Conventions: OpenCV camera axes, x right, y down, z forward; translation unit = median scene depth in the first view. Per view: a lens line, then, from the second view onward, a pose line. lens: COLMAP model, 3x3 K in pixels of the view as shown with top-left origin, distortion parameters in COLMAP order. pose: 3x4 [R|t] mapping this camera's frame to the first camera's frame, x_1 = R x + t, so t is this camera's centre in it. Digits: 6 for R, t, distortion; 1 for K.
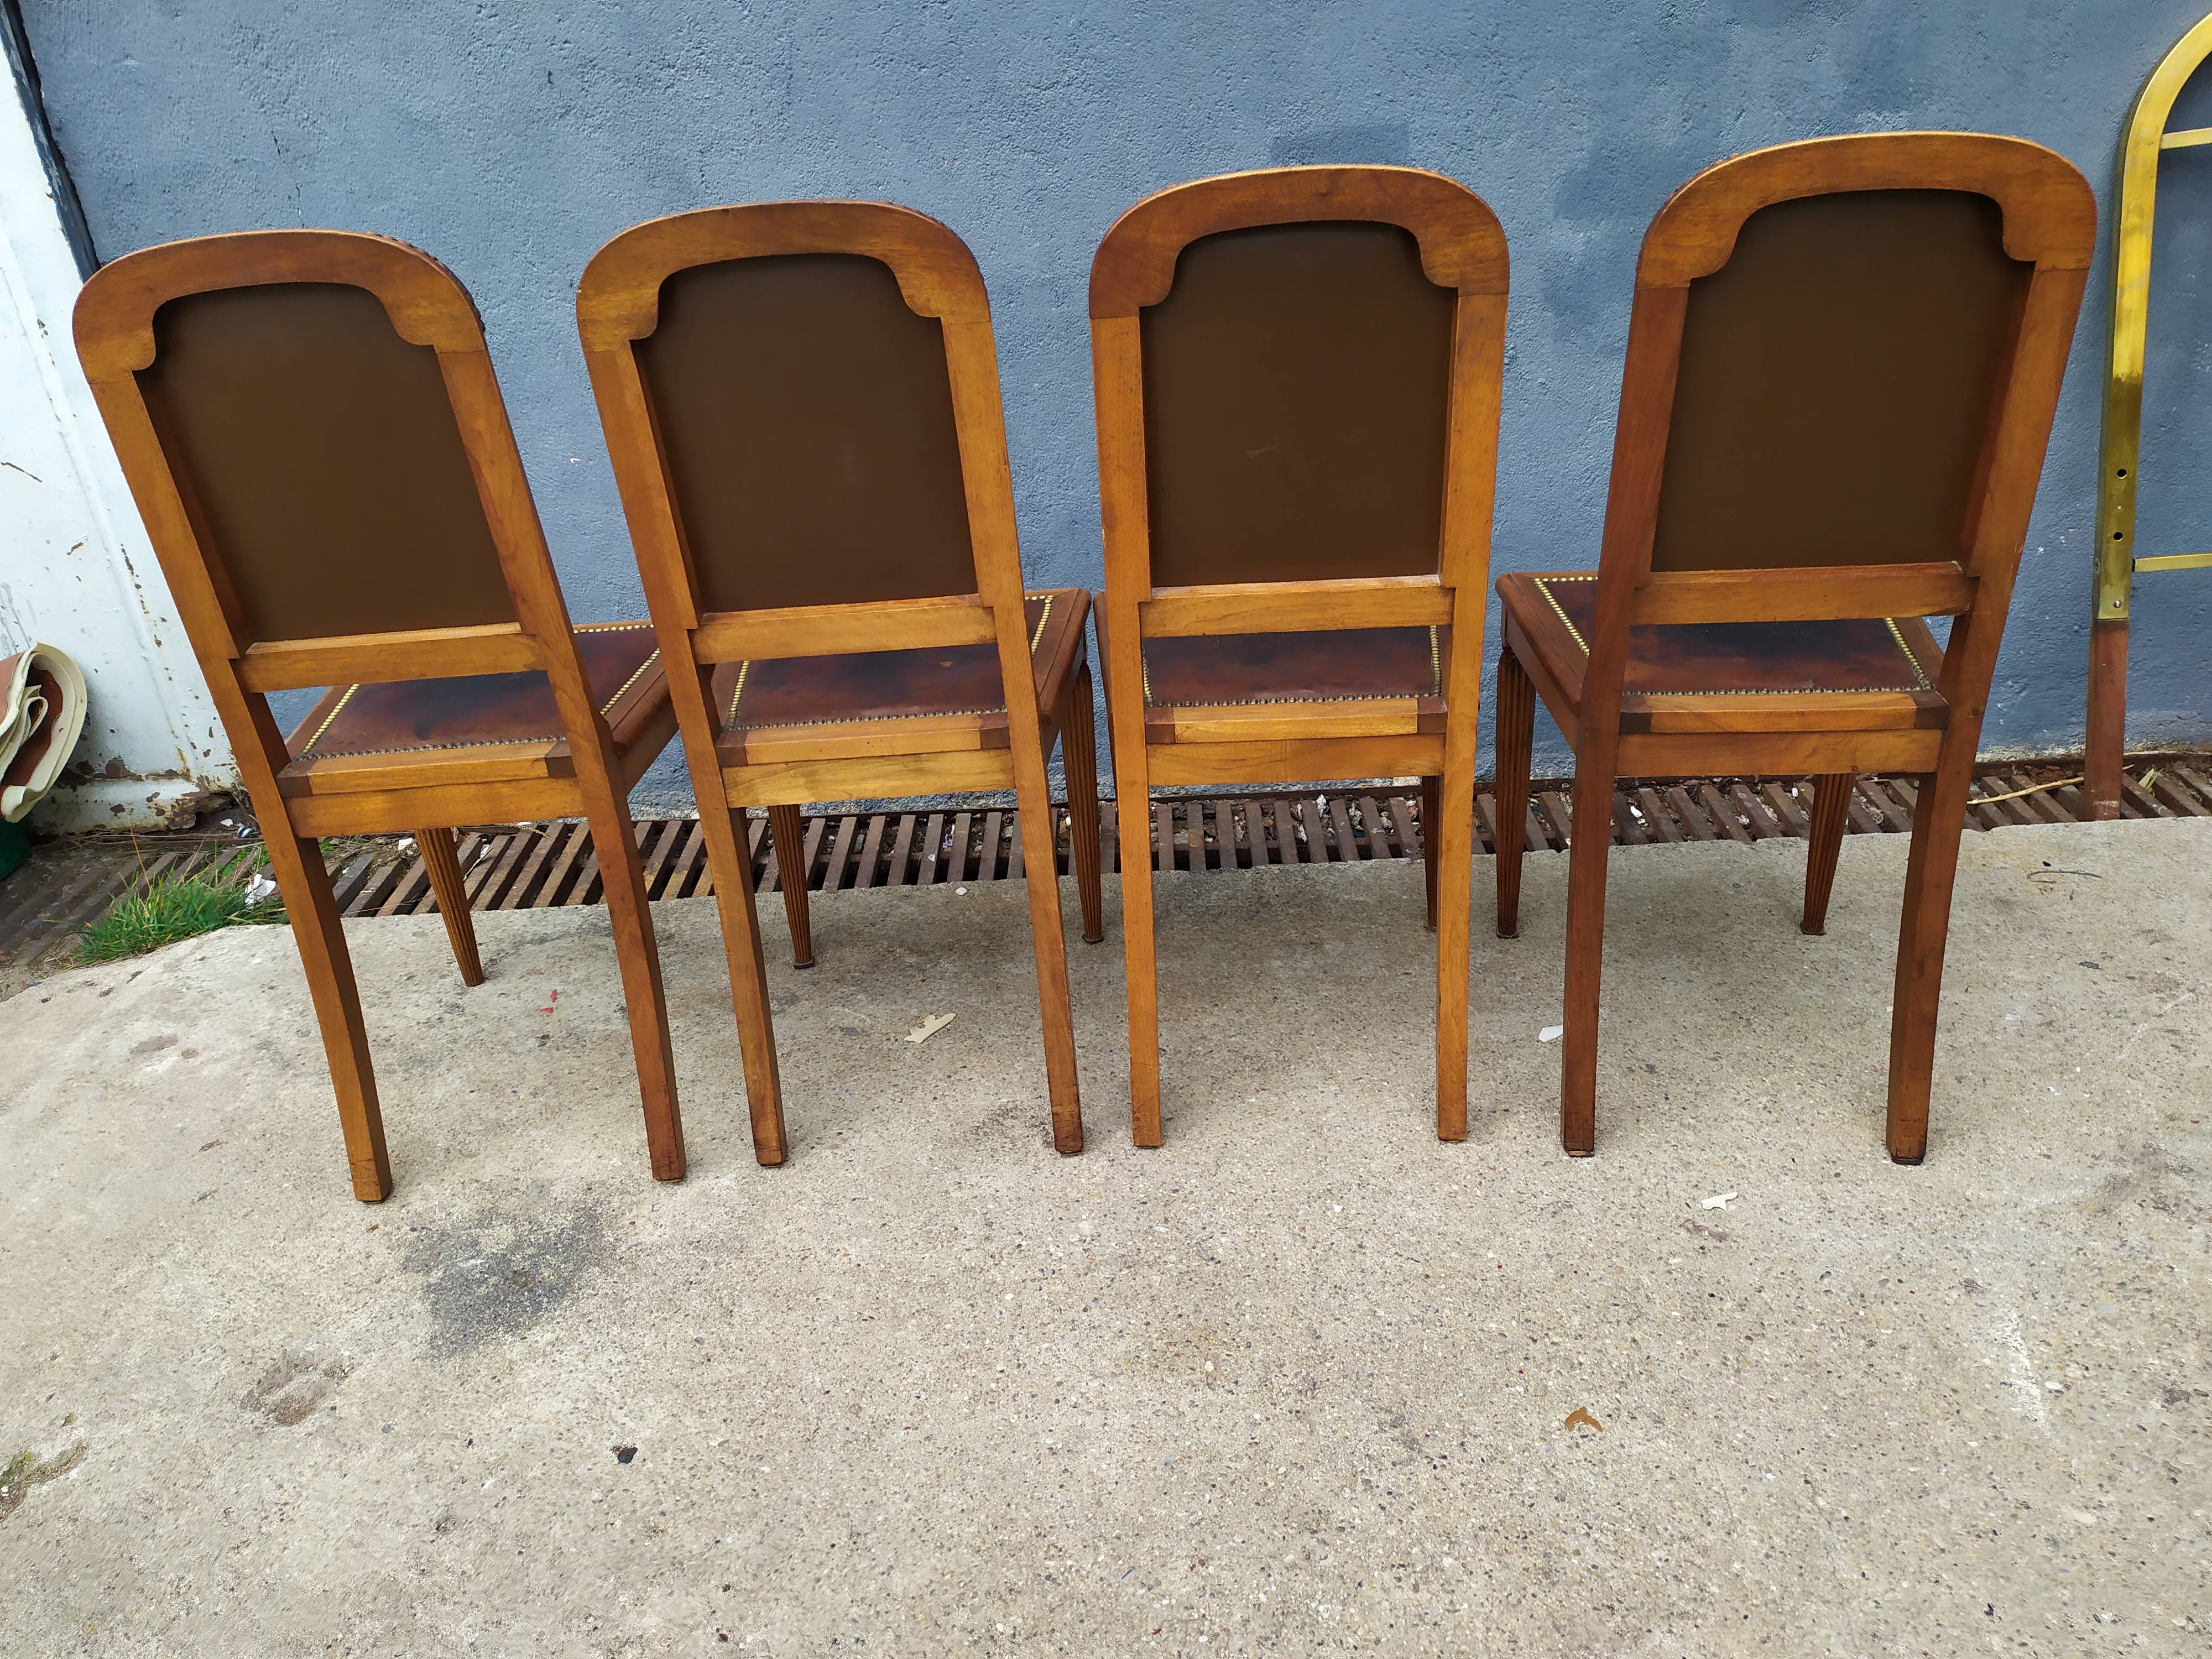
lens RADIAL K [[1695.2, 0, 1104.3], [0, 1695.2, 830.9], [0, 0, 1]] dist [0.033565, -0.027820]
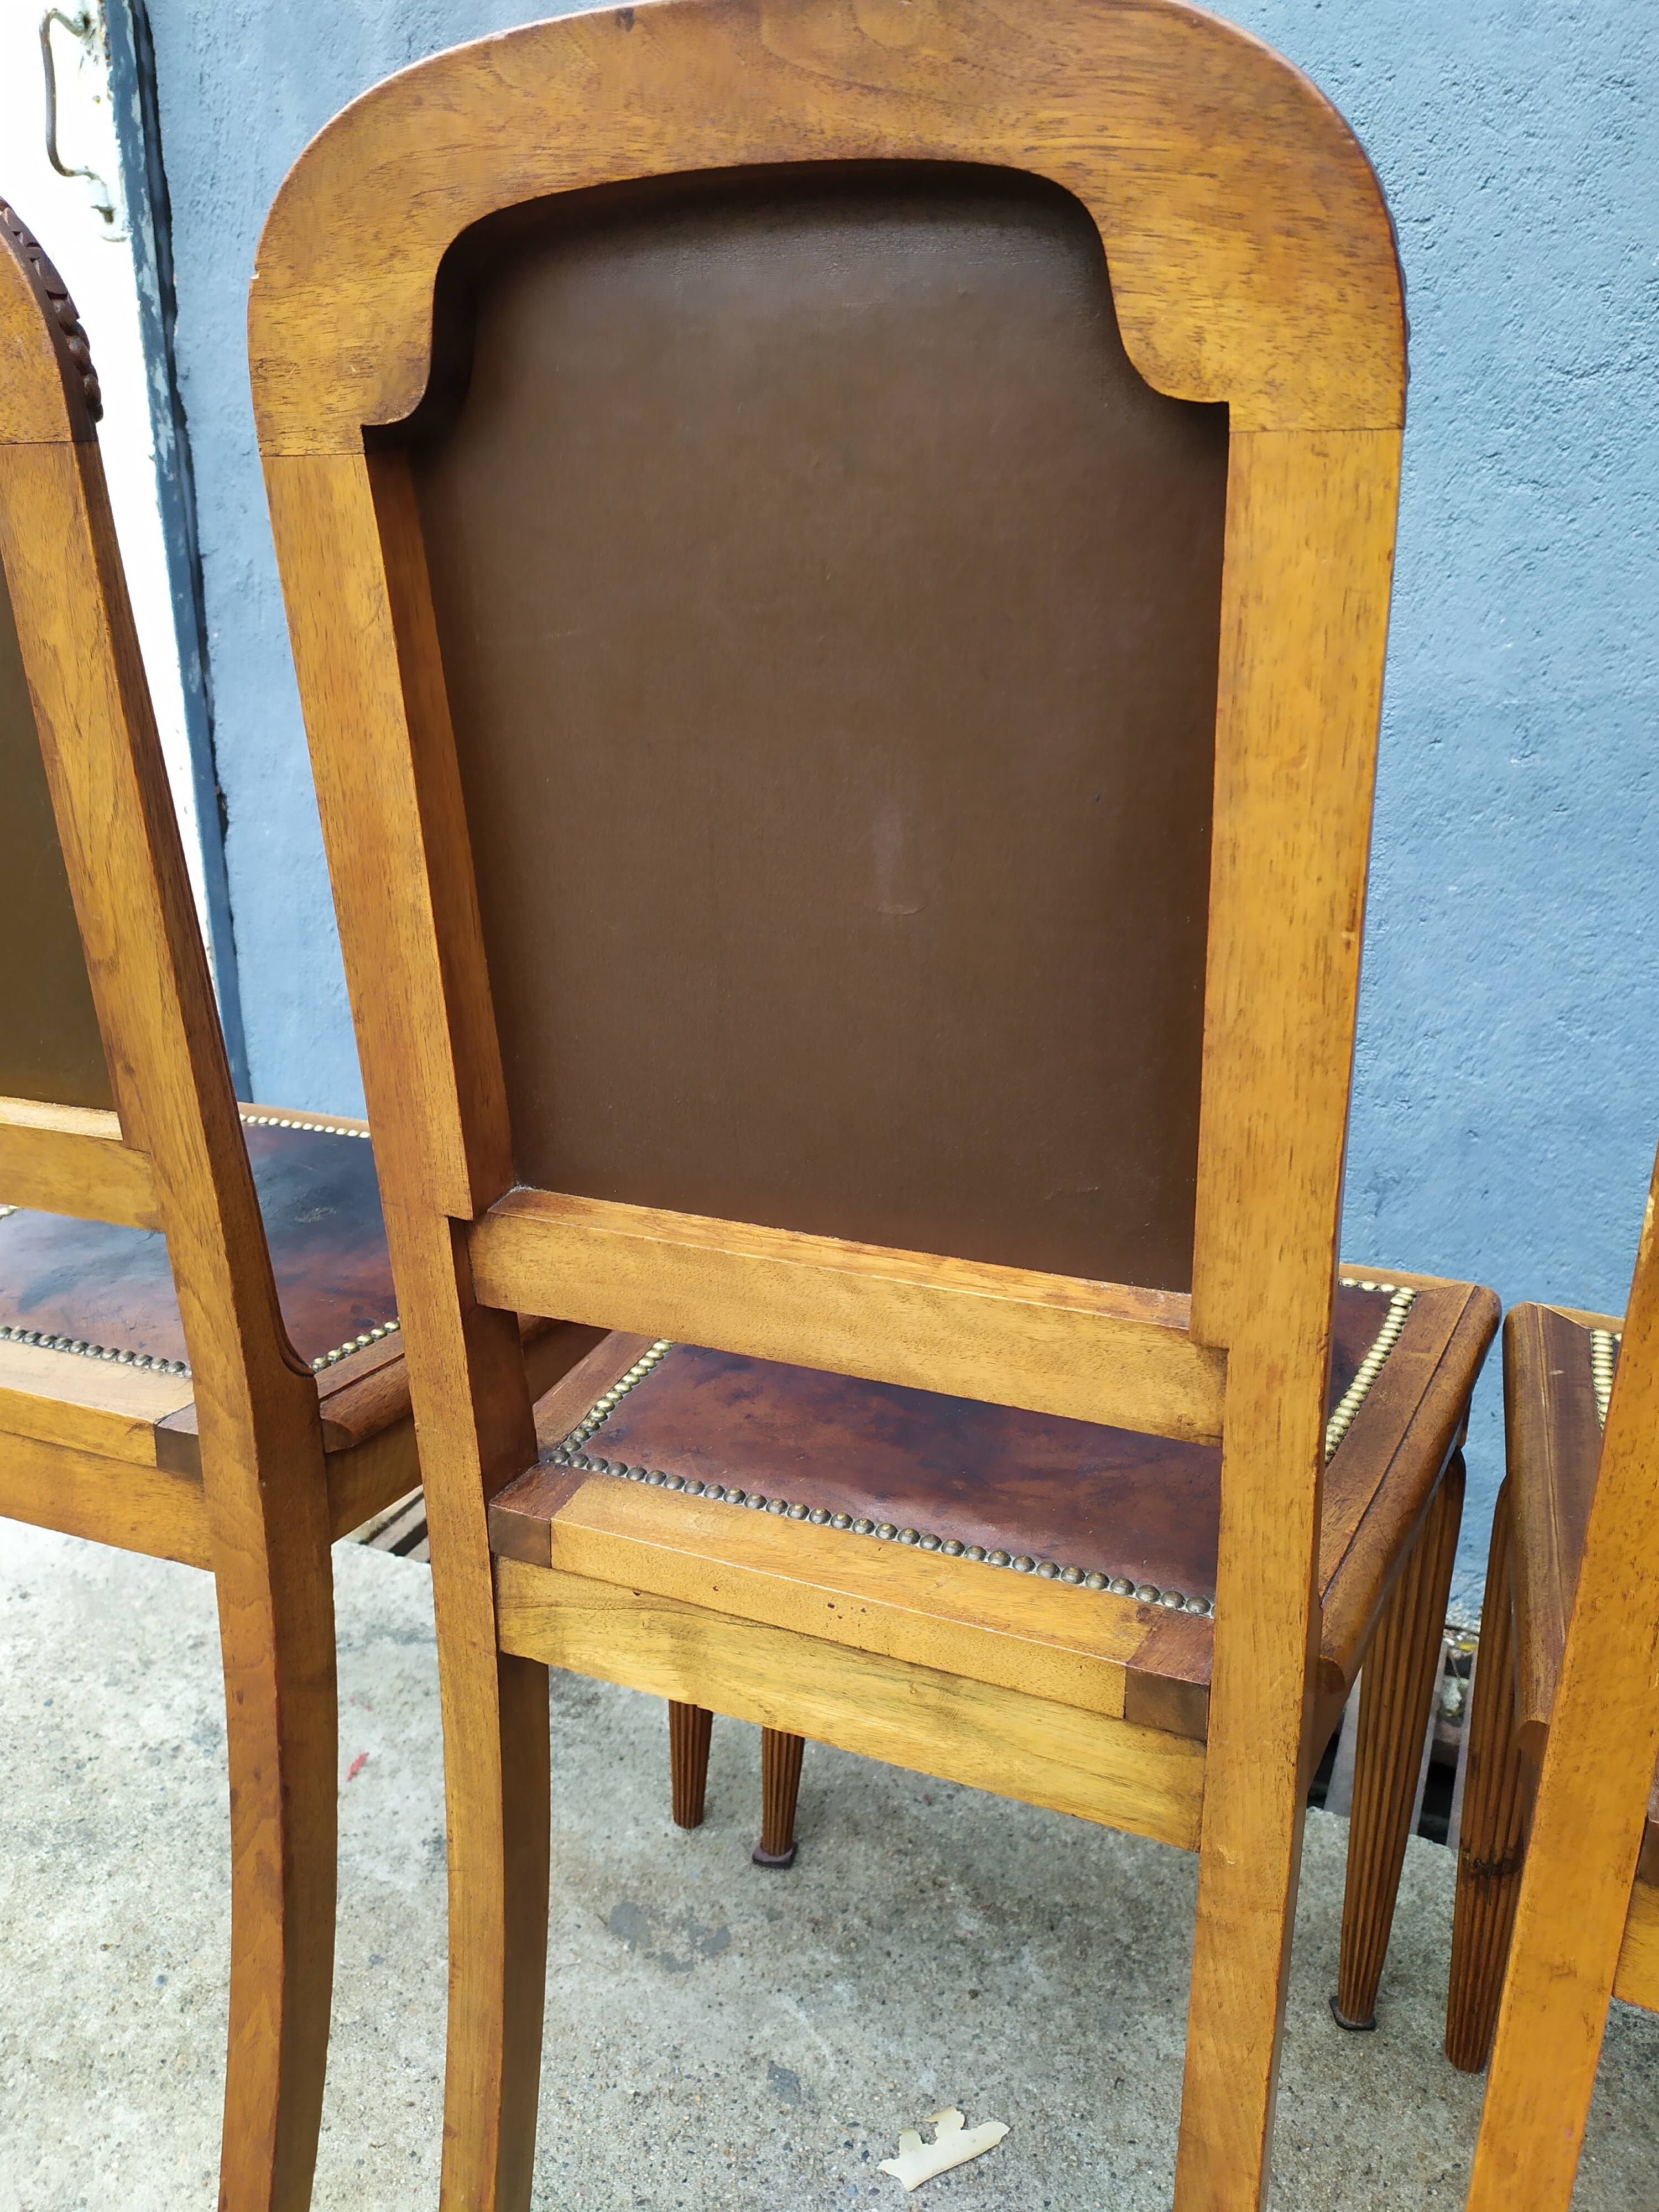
lens RADIAL K [[1695.2, 0, 845.5], [0, 1695.2, 1096.6], [0, 0, 1]] dist [0.033565, -0.027820]
pose [[0.920966, 0.188322, -0.341111, -0.029375], [-0.241181, 0.963100, -0.119453, -0.115224], [0.306028, 0.192282, 0.932402, 0.626240]]
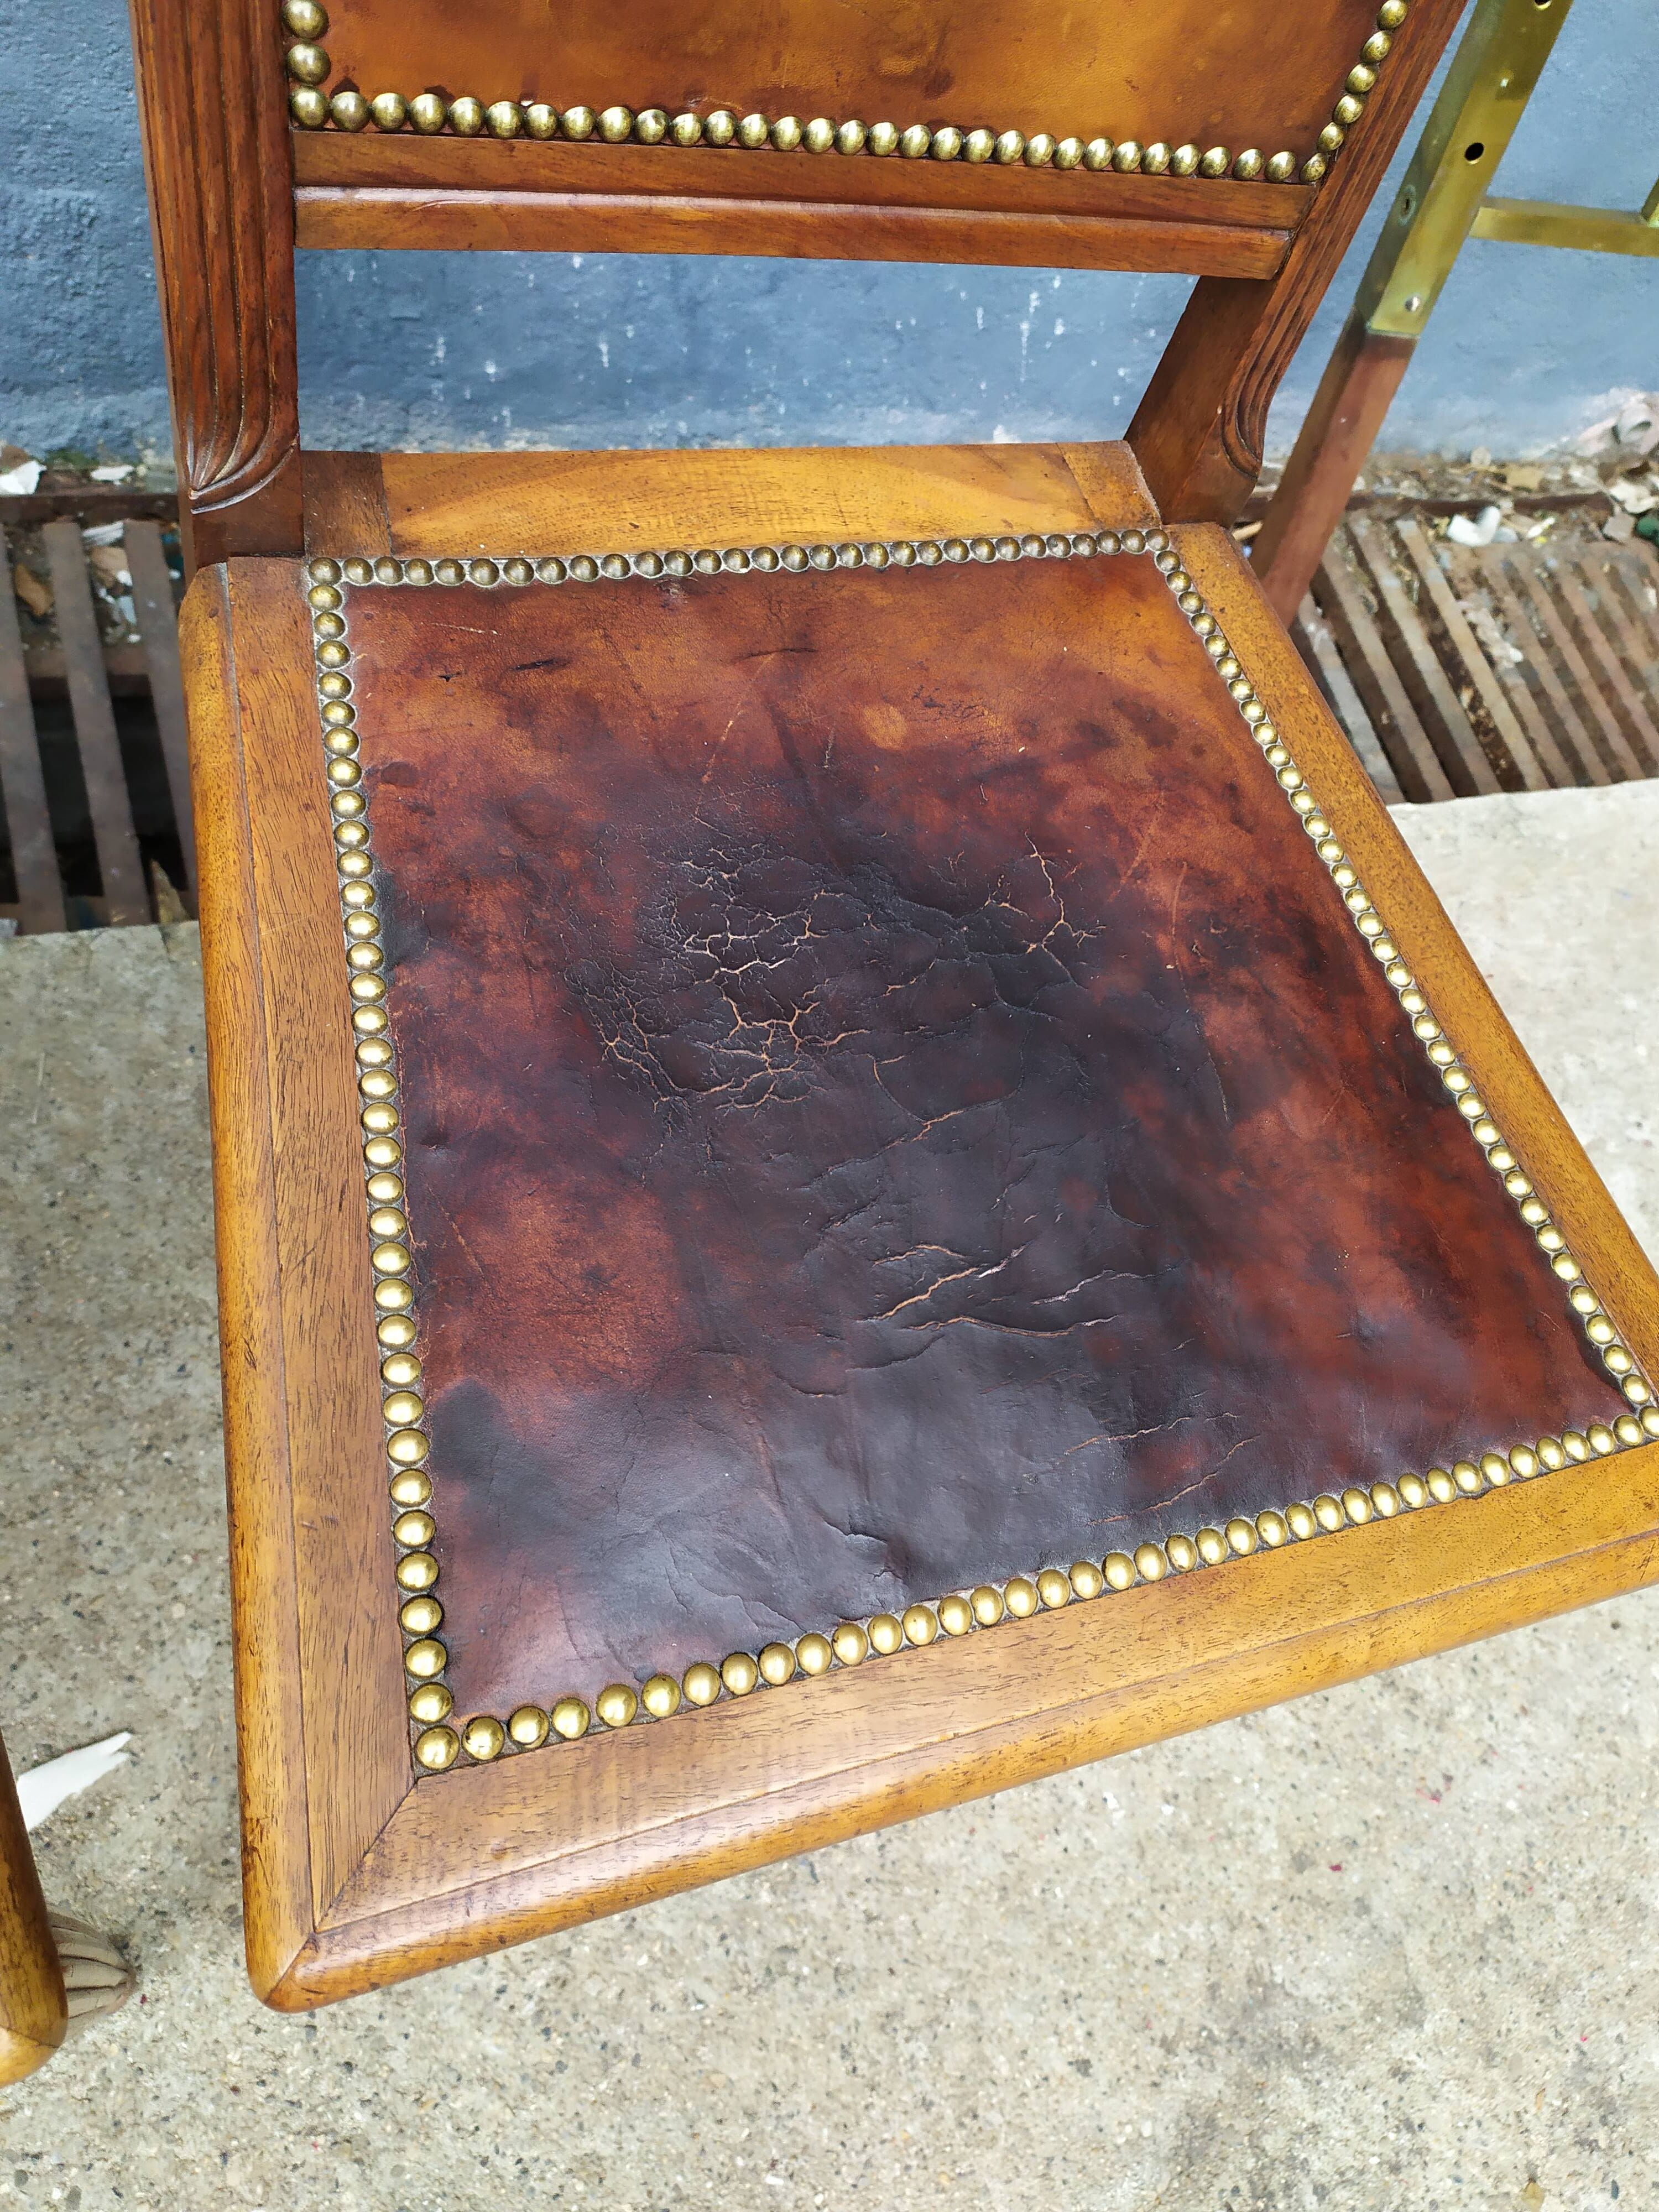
lens RADIAL K [[1695.2, 0, 839.4], [0, 1695.2, 1113.3], [0, 0, 1]] dist [0.033565, -0.027820]
pose [[0.903840, -0.122529, 0.409951, 0.330818], [-0.159743, 0.792207, 0.588973, -0.299375], [-0.396933, -0.597824, 0.696456, 0.867113]]
